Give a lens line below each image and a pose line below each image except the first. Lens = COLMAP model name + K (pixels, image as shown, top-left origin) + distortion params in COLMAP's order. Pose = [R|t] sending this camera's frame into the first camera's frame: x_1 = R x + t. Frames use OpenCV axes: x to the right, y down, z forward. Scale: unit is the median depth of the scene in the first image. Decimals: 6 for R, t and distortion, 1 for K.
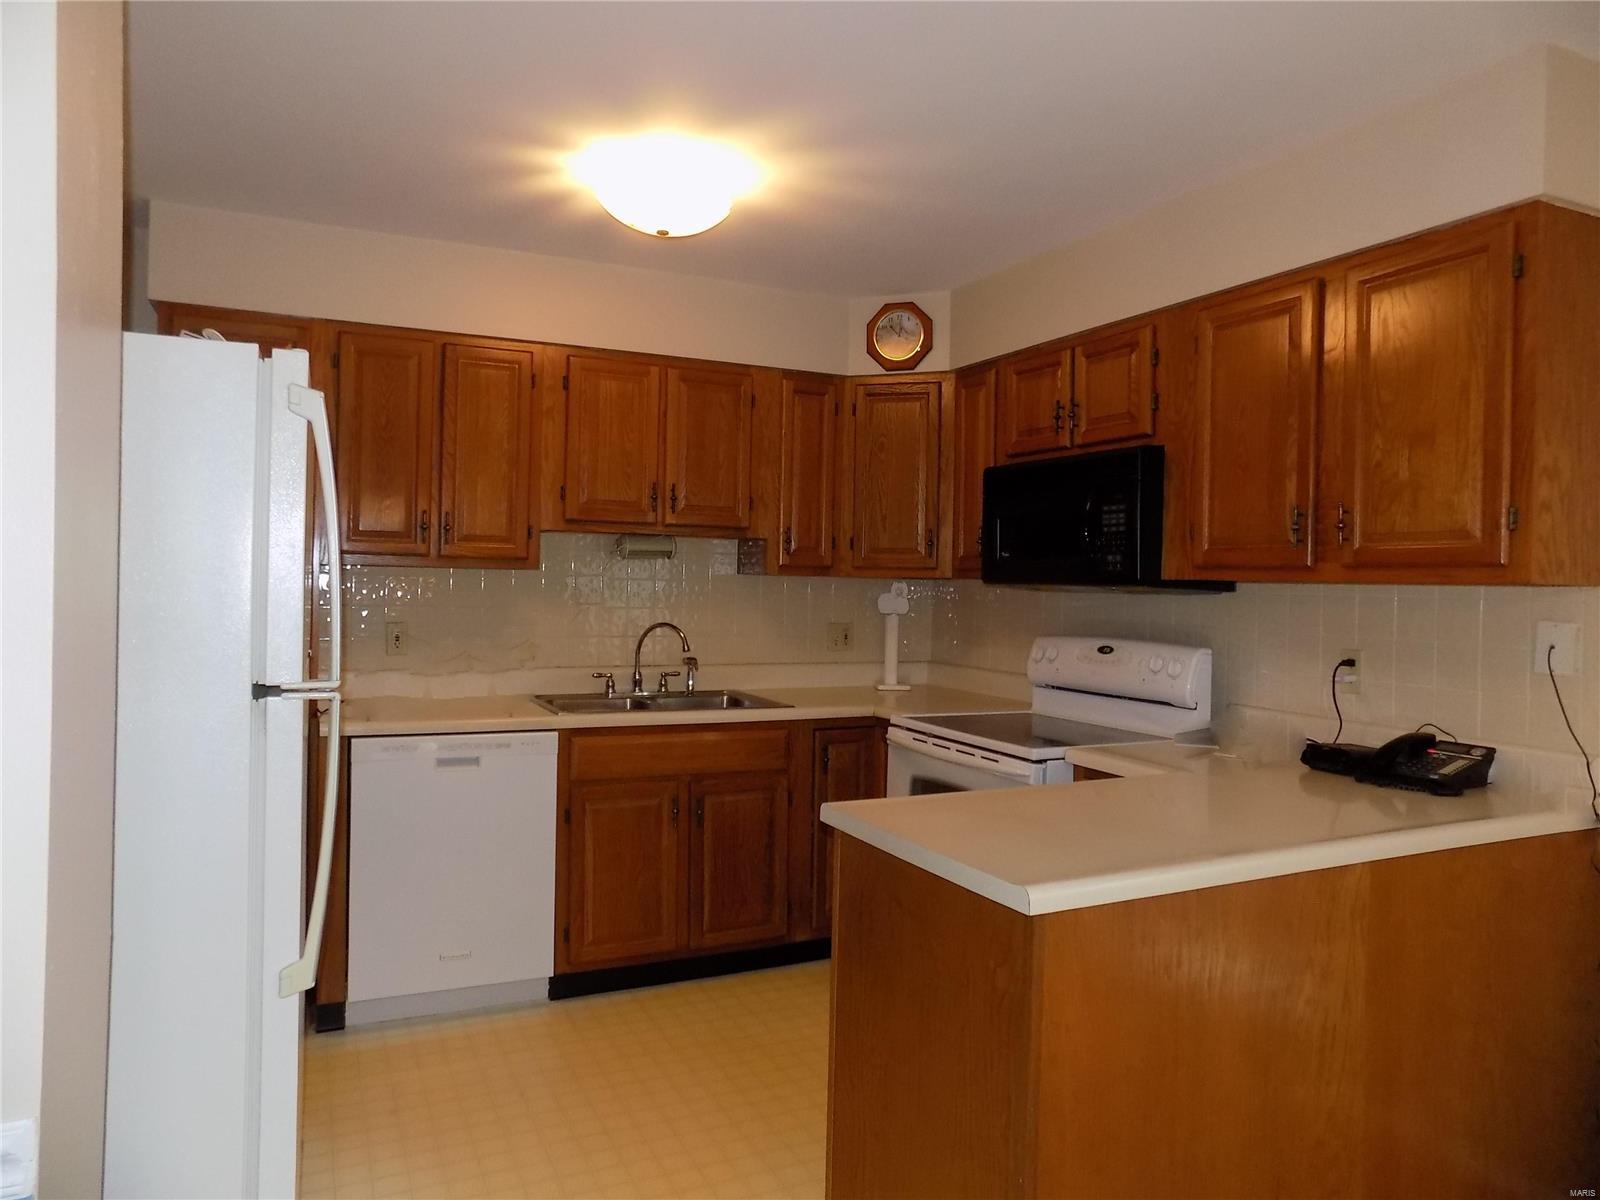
lens RADIAL K [[1071.3, 0, 799.1], [0, 1071.3, 577.0], [0, 0, 1]] dist [-0.059612, 0.047747]
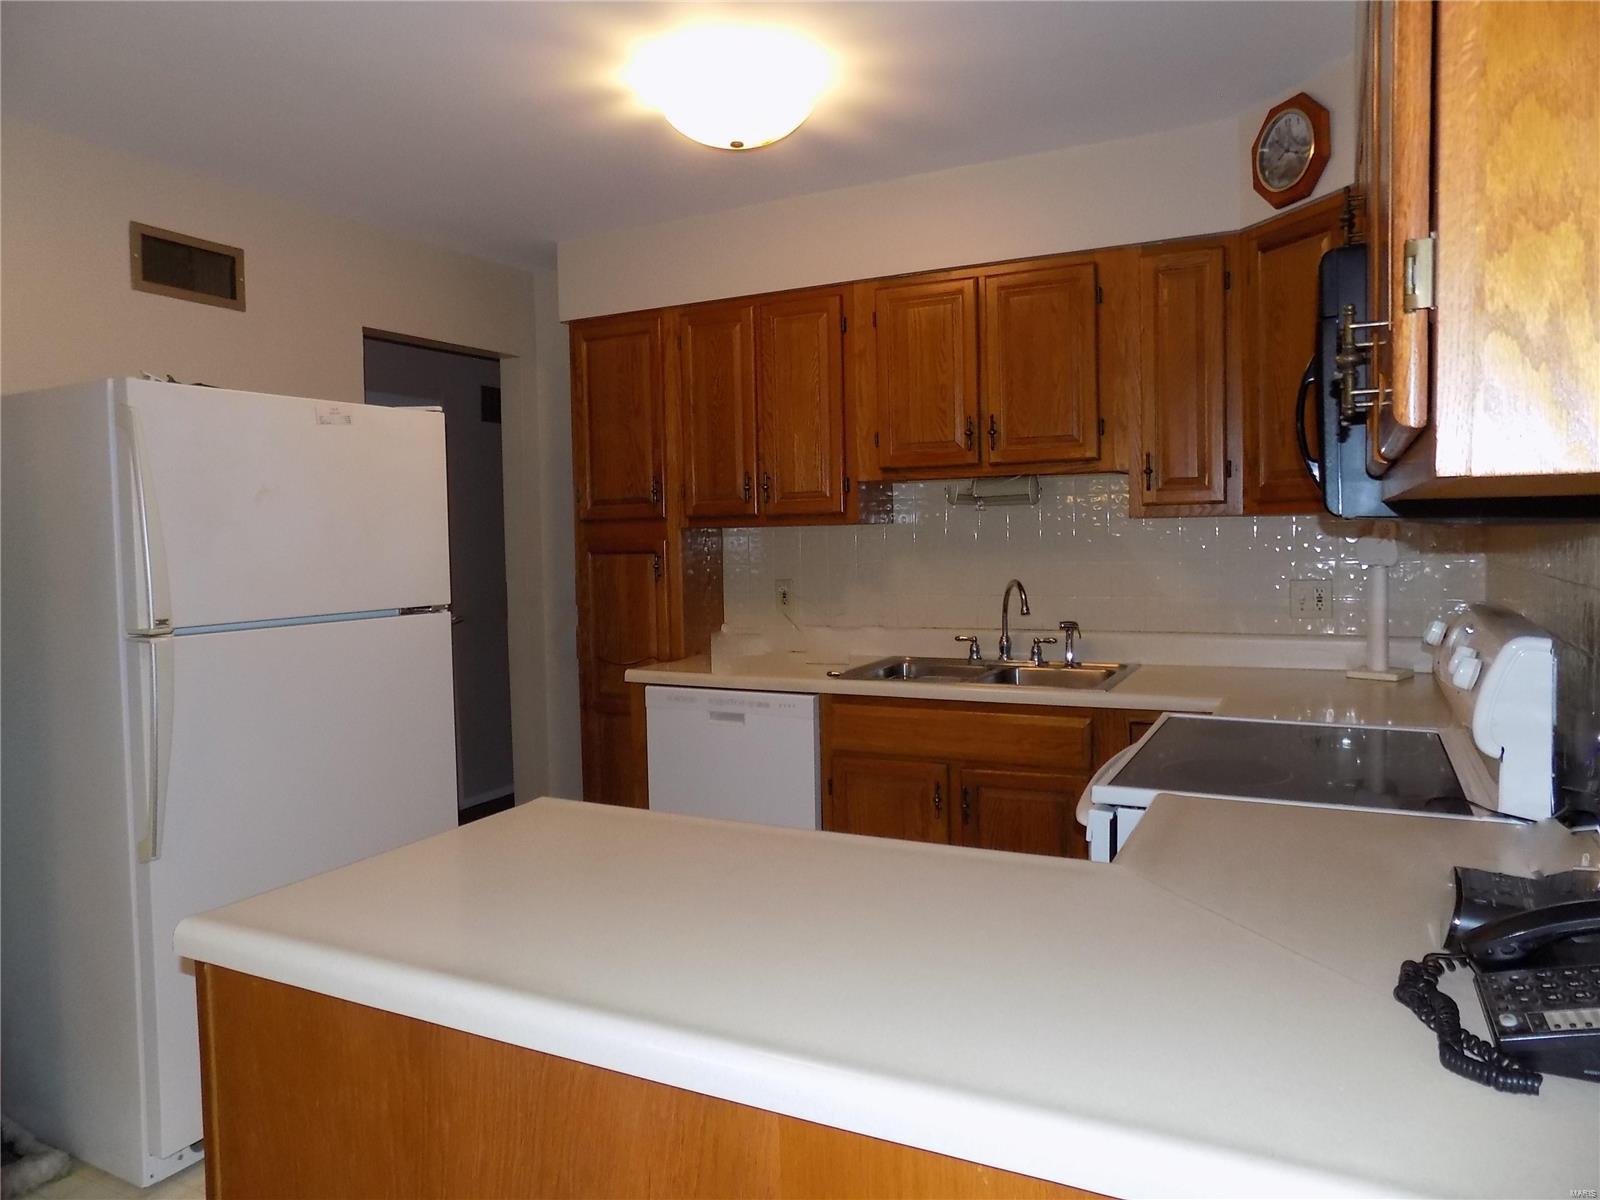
lens RADIAL K [[1071.3, 0, 793.9], [0, 1071.3, 583.8], [0, 0, 1]] dist [-0.059612, 0.047747]
pose [[0.610181, 0.004659, -0.792248, 0.458690], [0.037934, 0.998664, 0.035090, 0.010019], [0.791353, -0.051465, 0.609189, 0.363478]]
